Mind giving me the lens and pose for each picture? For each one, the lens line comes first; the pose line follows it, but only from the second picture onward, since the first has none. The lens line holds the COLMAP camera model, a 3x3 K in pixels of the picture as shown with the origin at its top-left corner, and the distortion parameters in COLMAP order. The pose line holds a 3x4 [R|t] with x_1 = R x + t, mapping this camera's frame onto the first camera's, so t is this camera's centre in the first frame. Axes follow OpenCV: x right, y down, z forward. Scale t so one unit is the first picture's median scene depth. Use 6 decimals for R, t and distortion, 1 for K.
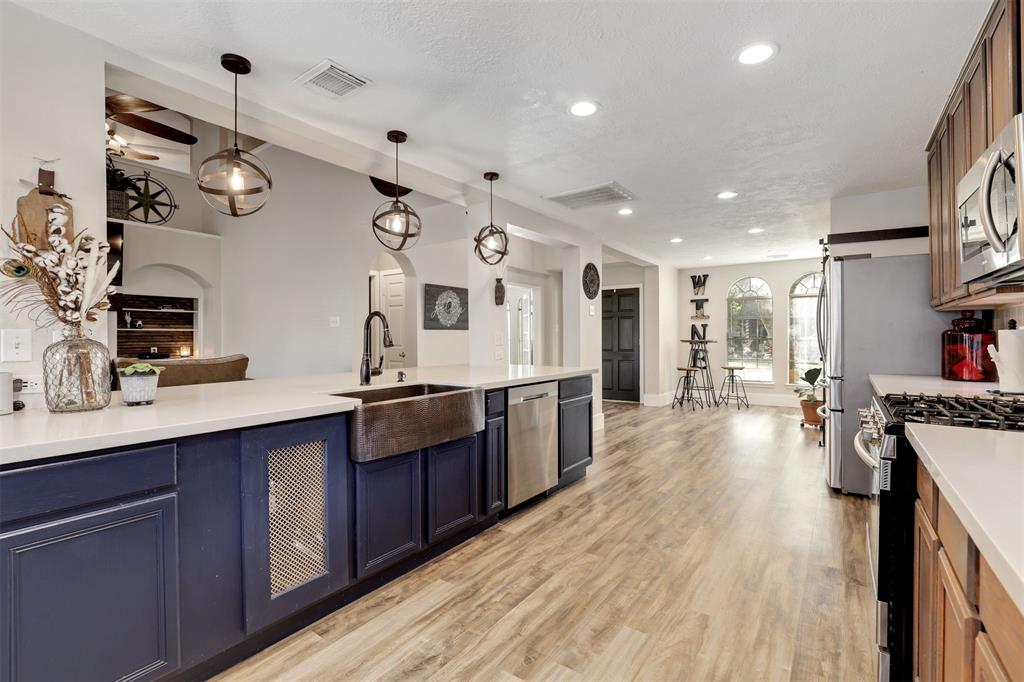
lens RADIAL K [[472.2, 0, 517.1], [0, 472.2, 336.8], [0, 0, 1]] dist [-0.019039, 0.003569]
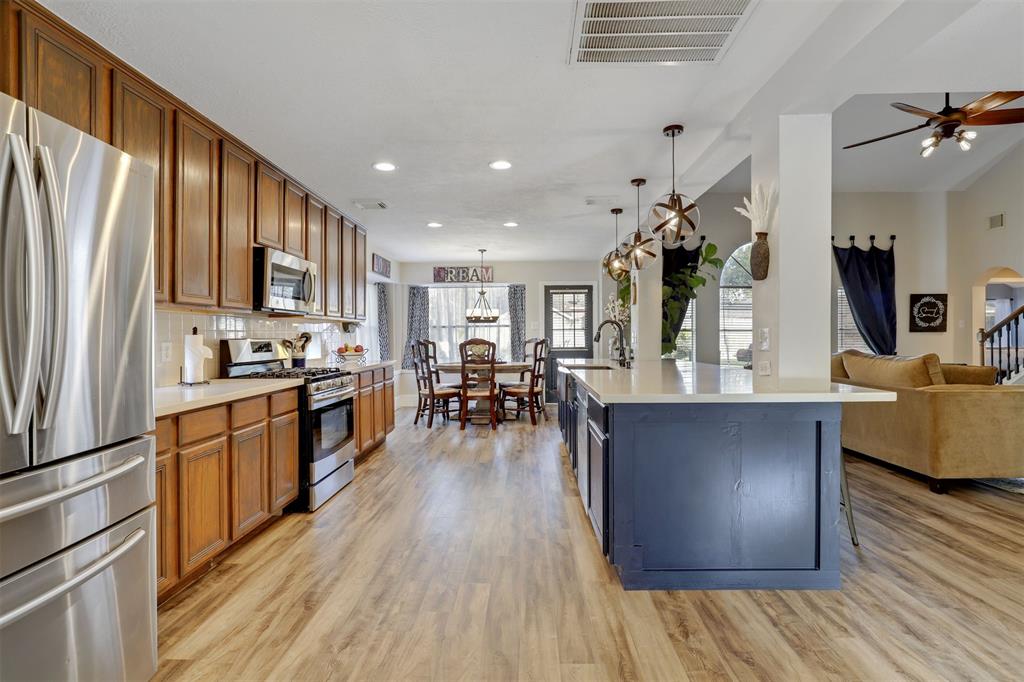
lens RADIAL K [[479.5, 0, 514.5], [0, 479.5, 333.9], [0, 0, 1]] dist [-0.013739, 0.003134]
pose [[-0.836613, 0.005873, -0.547763, 0.361424], [0.008578, 0.999960, -0.002380, -0.002282], [0.547728, -0.006690, -0.836630, 0.909991]]
